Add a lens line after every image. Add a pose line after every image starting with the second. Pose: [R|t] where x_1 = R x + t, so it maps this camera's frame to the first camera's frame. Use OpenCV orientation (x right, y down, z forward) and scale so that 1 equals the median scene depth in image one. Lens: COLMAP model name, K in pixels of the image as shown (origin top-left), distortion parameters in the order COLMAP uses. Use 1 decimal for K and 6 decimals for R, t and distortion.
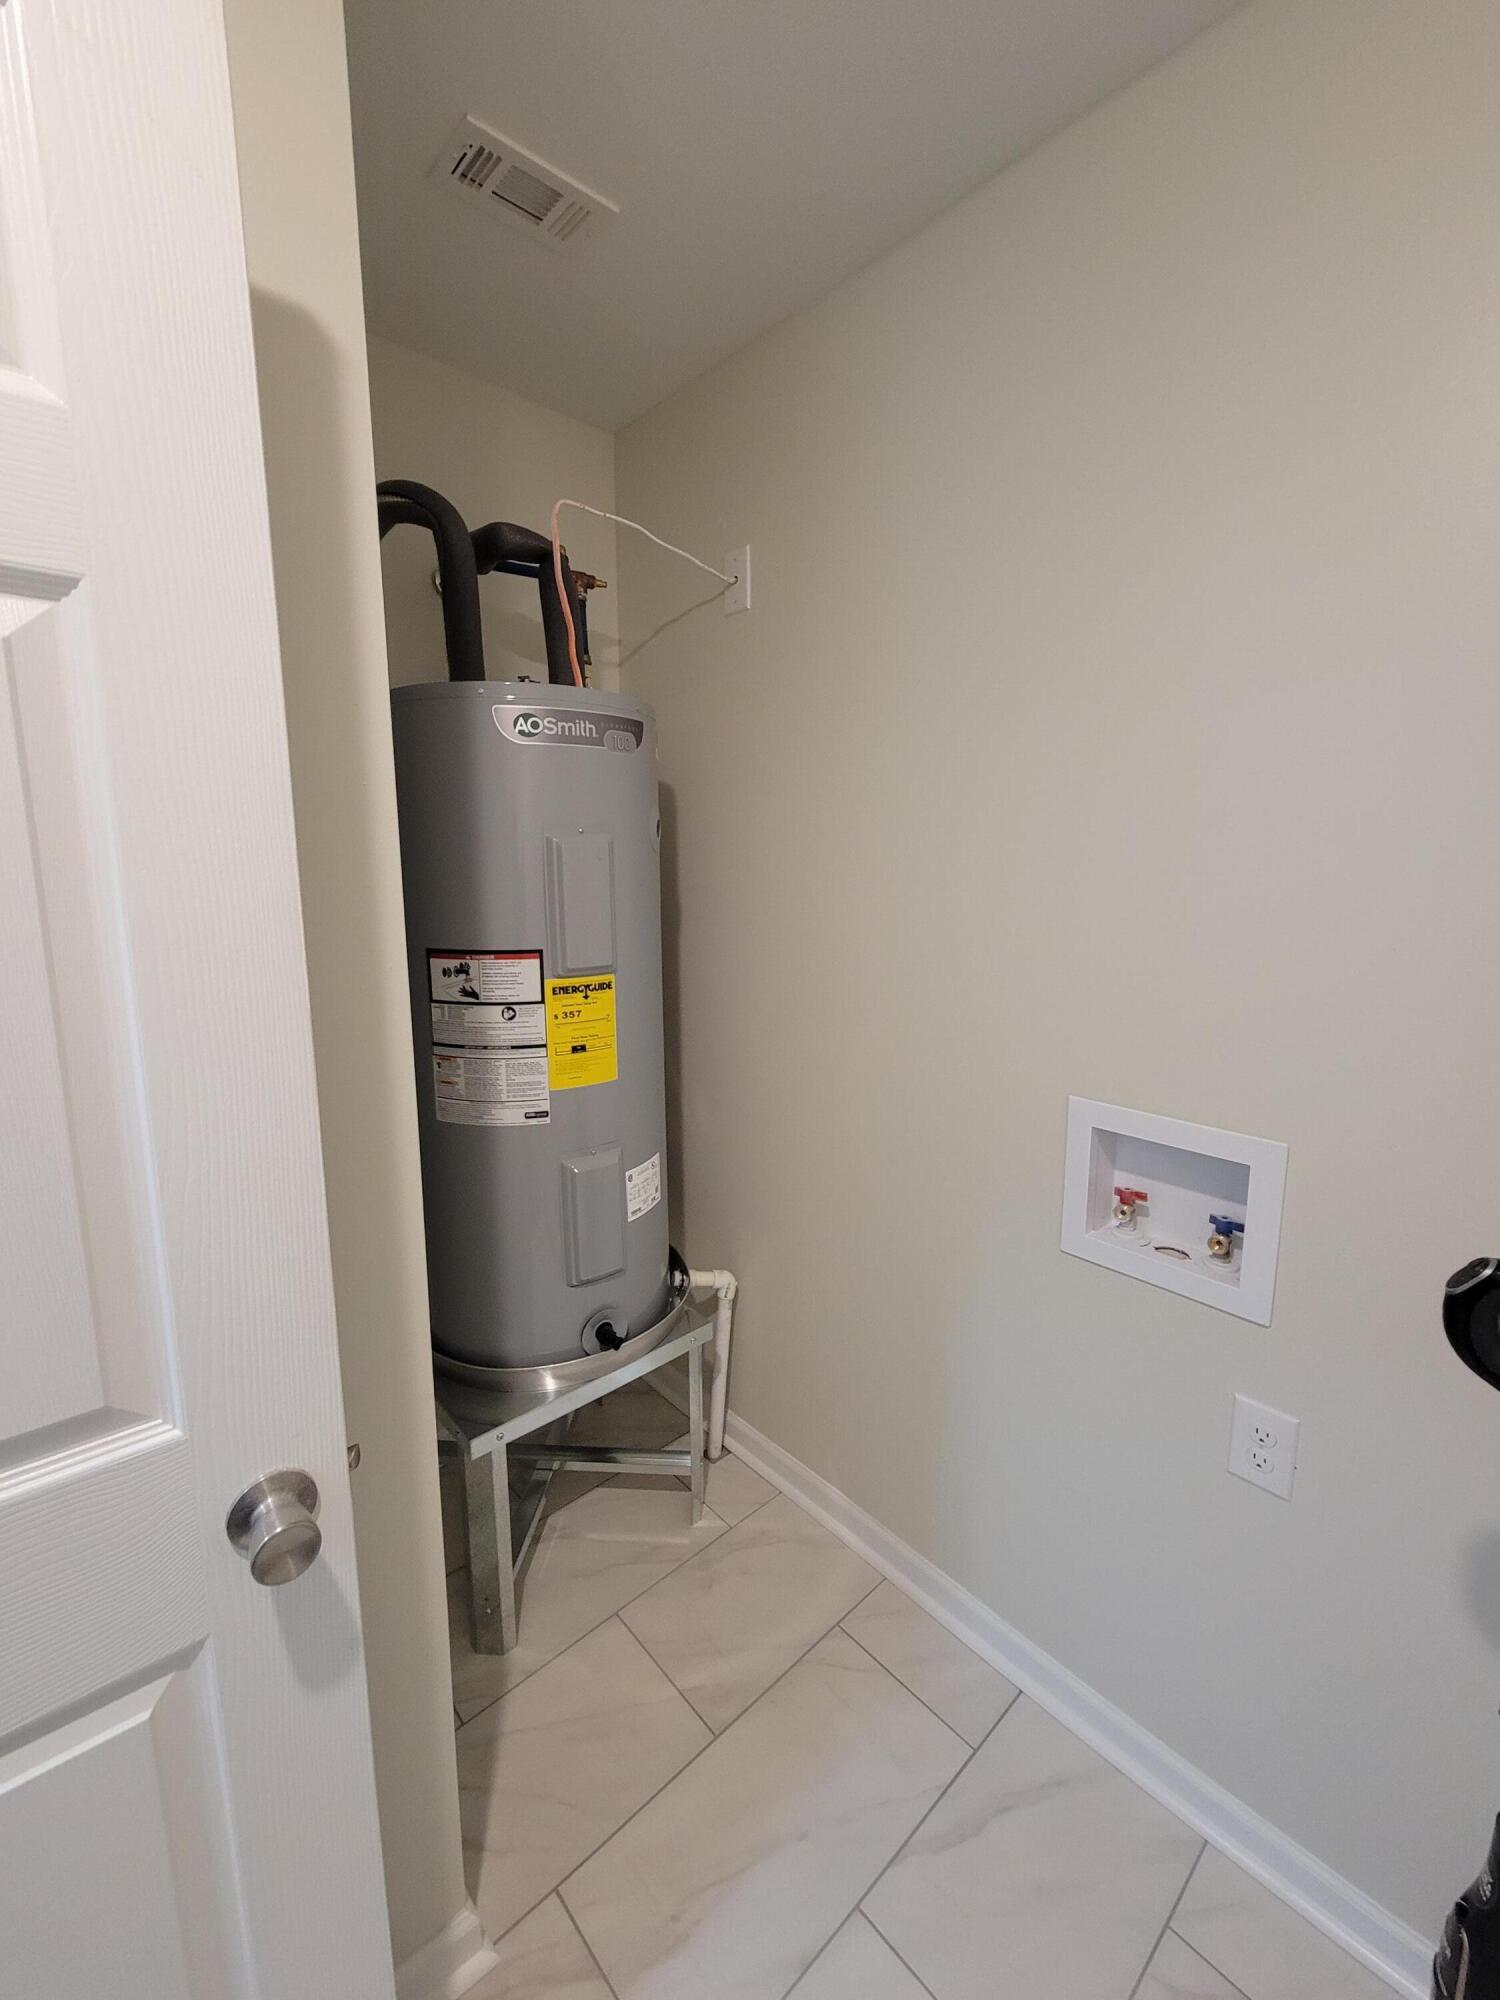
lens RADIAL K [[815.9, 0, 746.7], [0, 815.9, 1004.4], [0, 0, 1]] dist [0.004154, -0.002761]
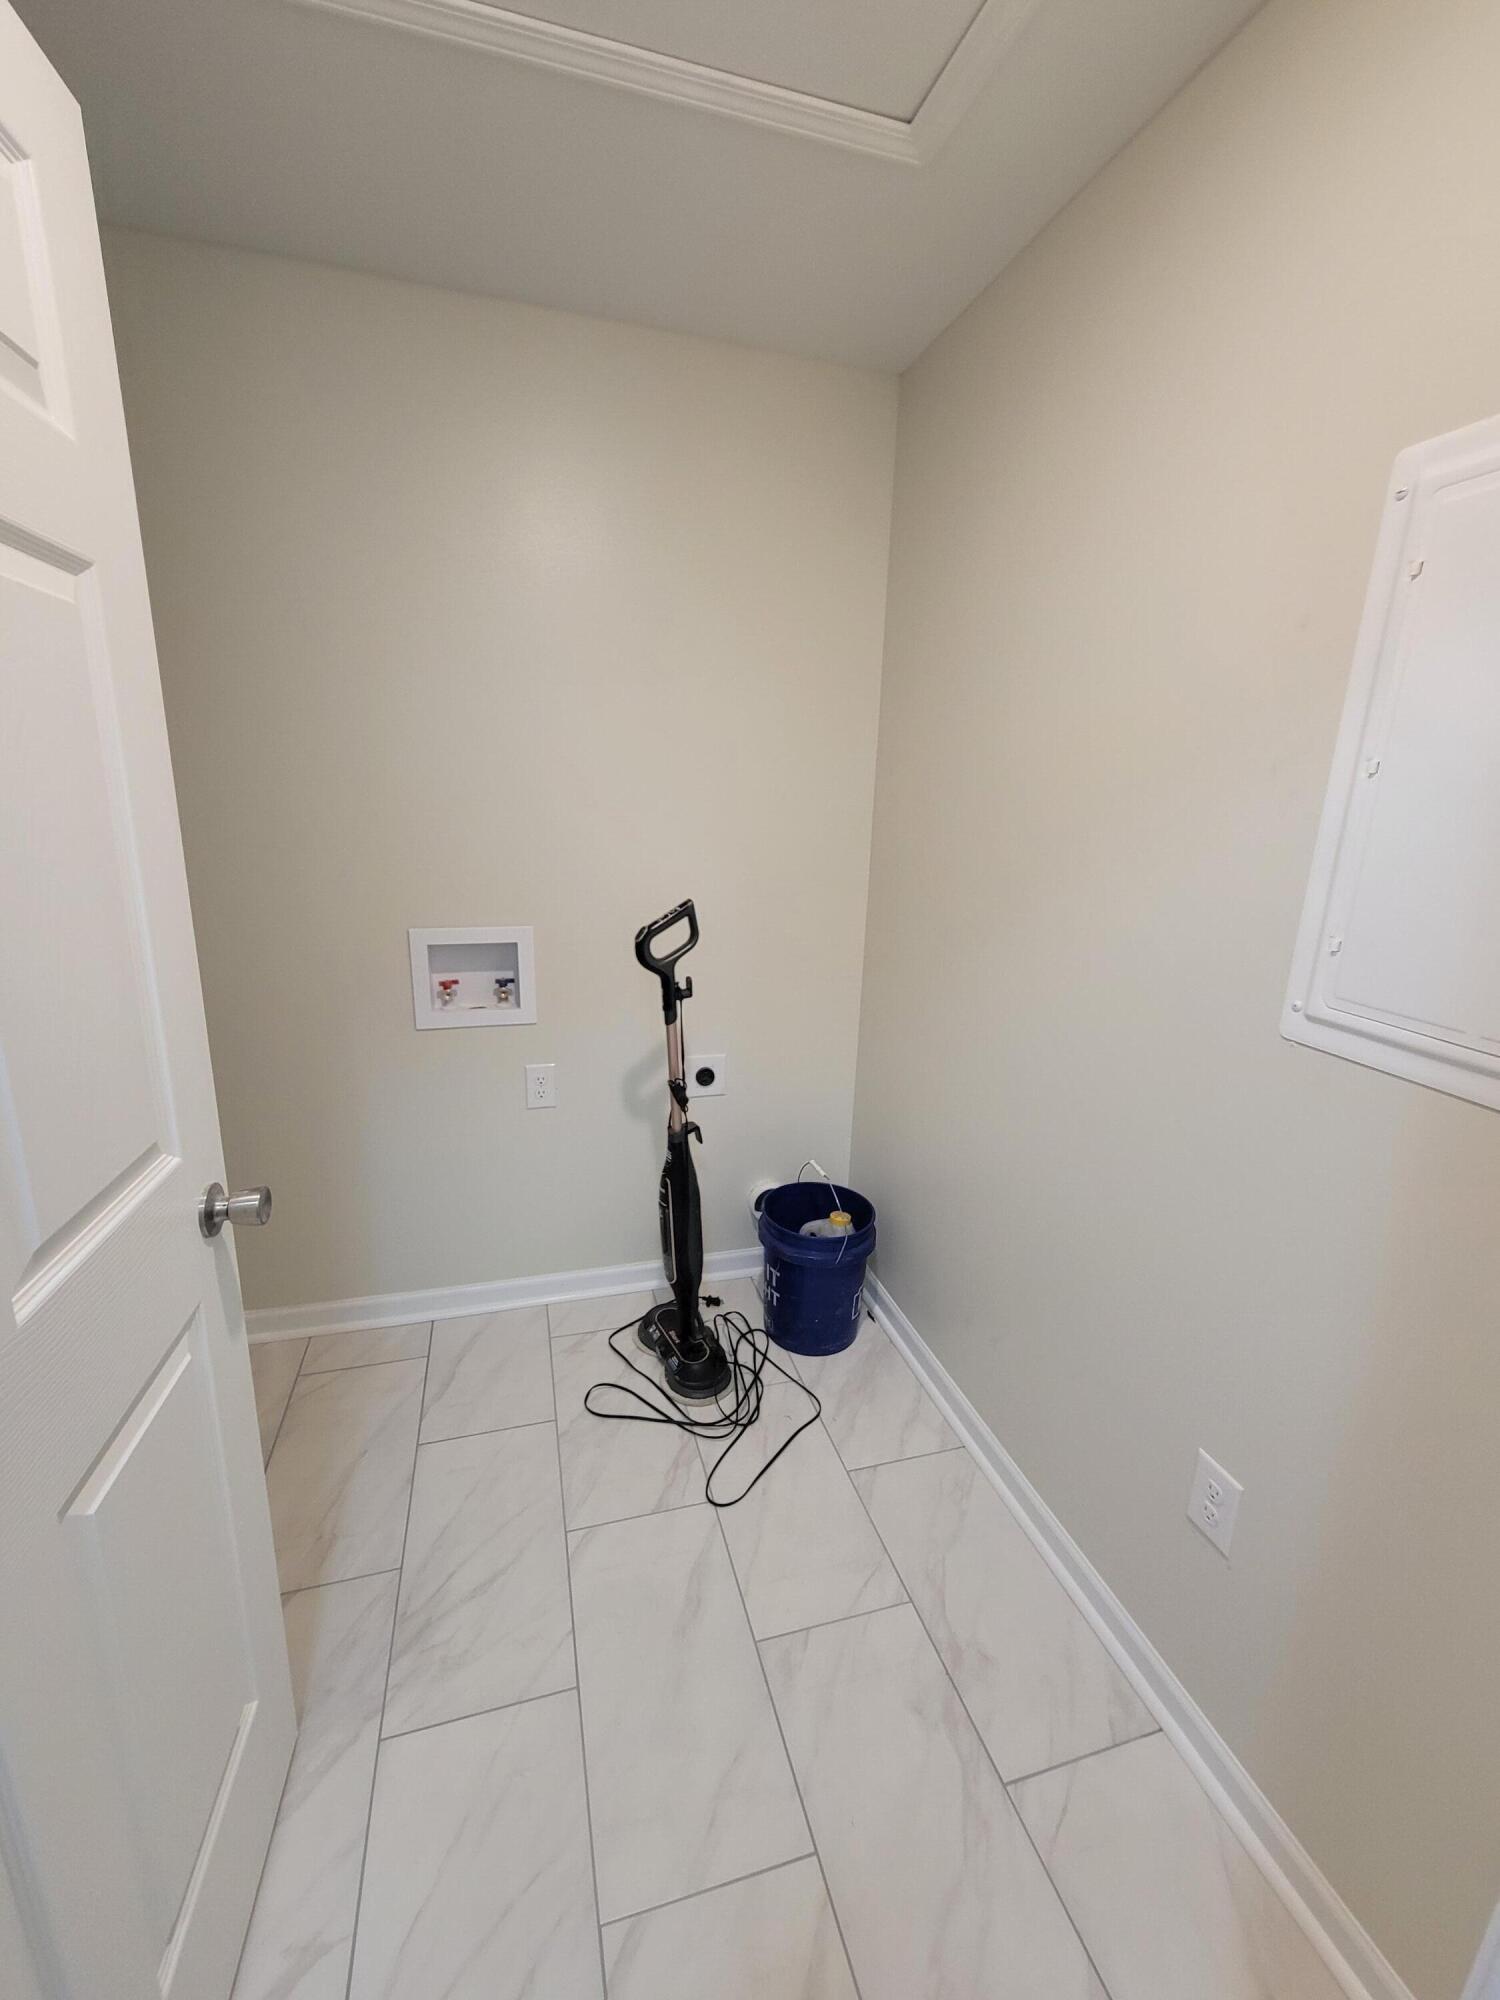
lens RADIAL K [[815.9, 0, 750.2], [0, 815.9, 1003.4], [0, 0, 1]] dist [0.004154, -0.002761]
pose [[0.427598, -0.208651, 0.879560, -0.785764], [0.121525, 0.977433, 0.172789, 0.064354], [-0.895763, 0.033004, 0.443304, -0.306060]]
